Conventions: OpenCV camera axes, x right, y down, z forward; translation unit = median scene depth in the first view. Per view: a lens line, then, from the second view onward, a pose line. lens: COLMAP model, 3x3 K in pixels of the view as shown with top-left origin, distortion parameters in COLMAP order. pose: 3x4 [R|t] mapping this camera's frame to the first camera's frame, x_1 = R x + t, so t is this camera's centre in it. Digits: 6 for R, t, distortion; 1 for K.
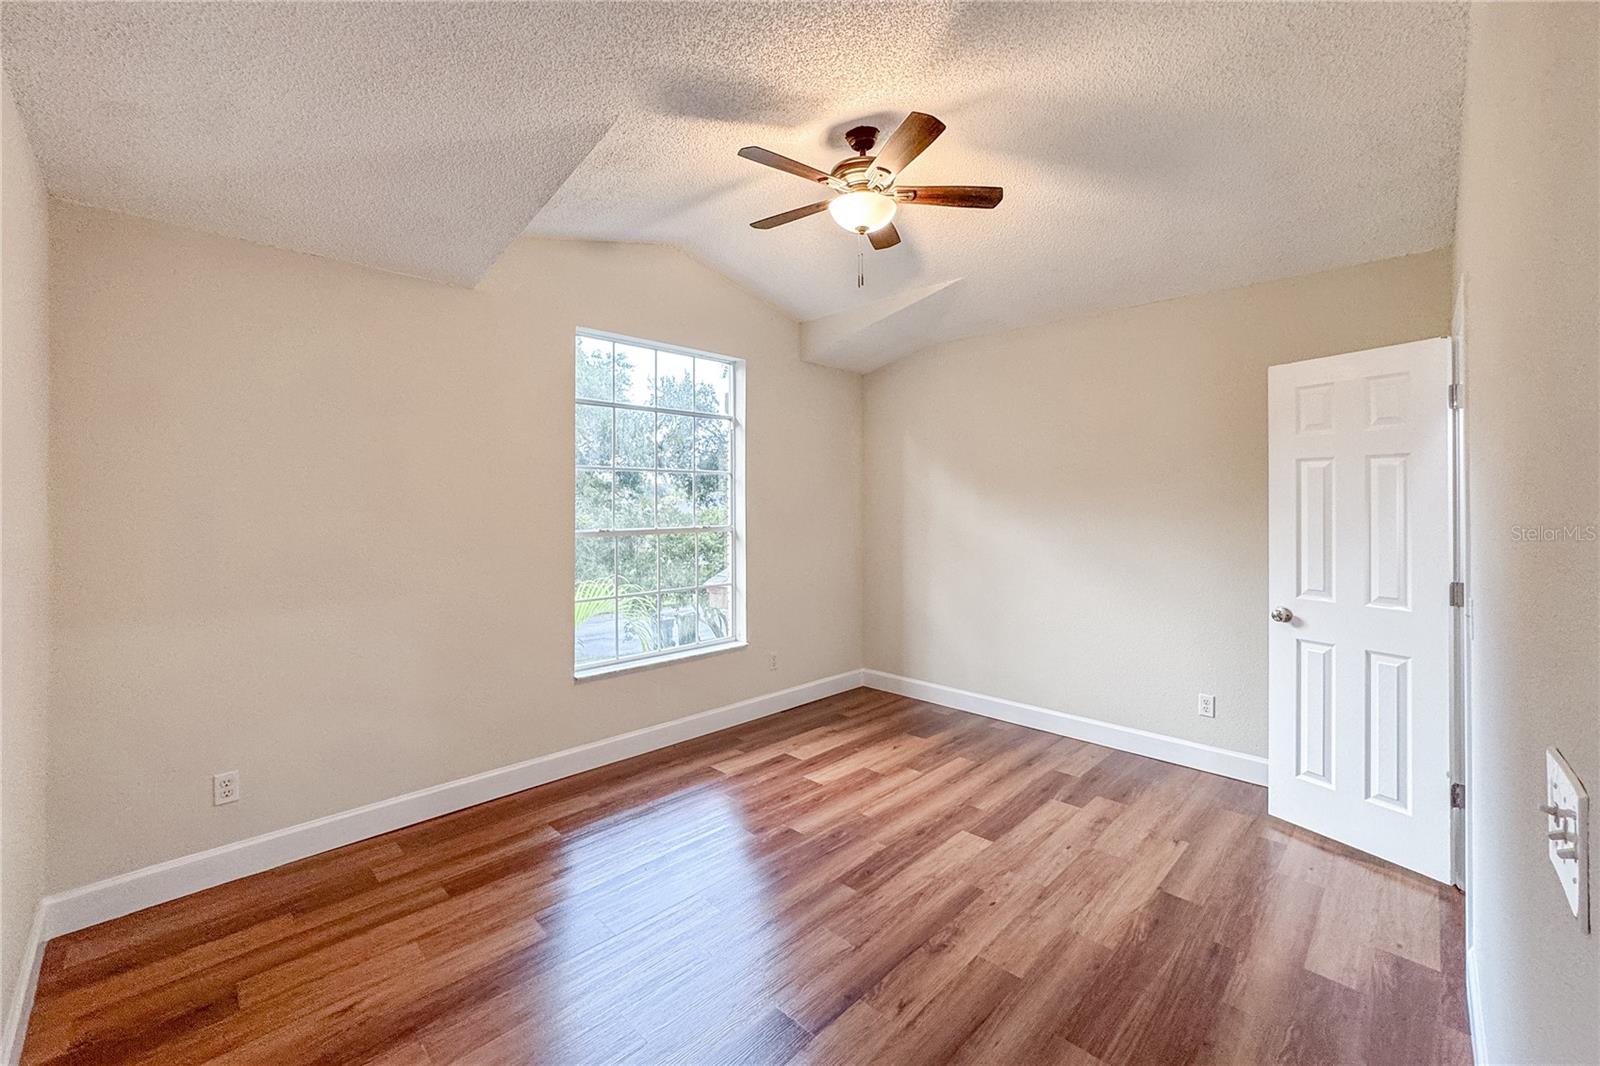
lens RADIAL K [[648.9, 0, 806.7], [0, 648.9, 503.4], [0, 0, 1]] dist [-0.001476, 0.010648]
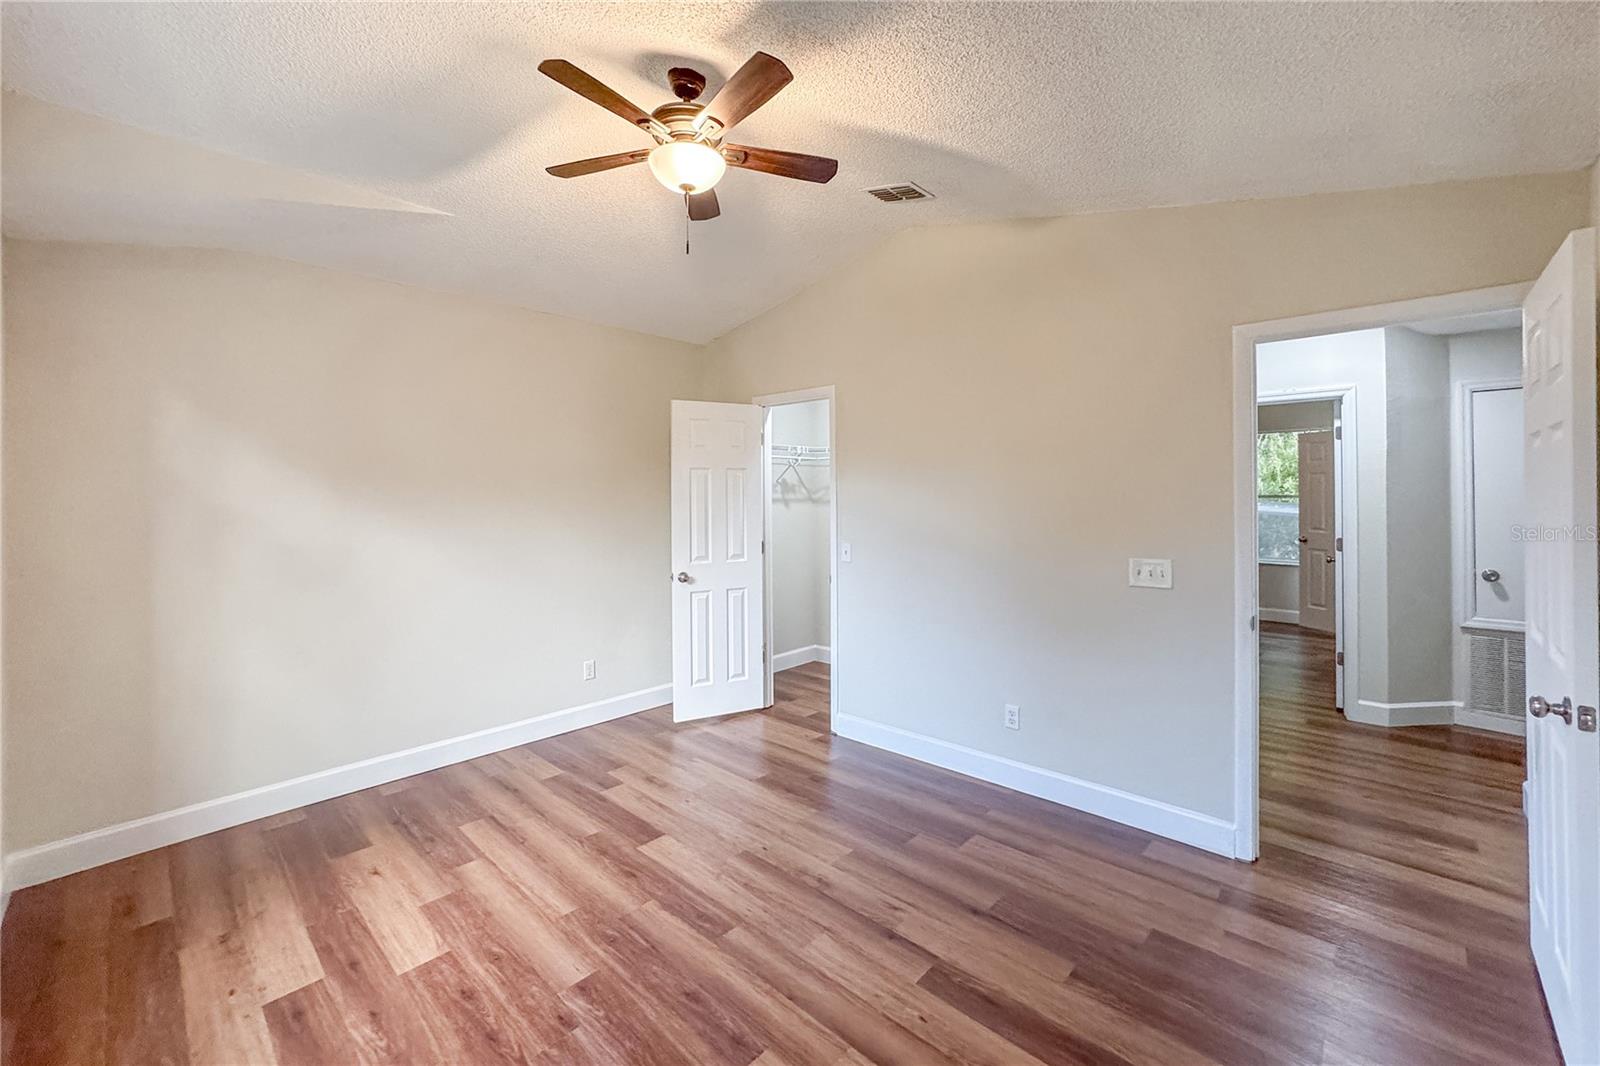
lens RADIAL K [[648.9, 0, 806.7], [0, 648.9, 503.4], [0, 0, 1]] dist [-0.001476, 0.010648]
pose [[-0.023779, -0.004595, 0.999707, -0.633657], [-0.002843, 0.999986, 0.004529, 0.003314], [-0.999713, -0.002735, -0.023792, 0.709365]]
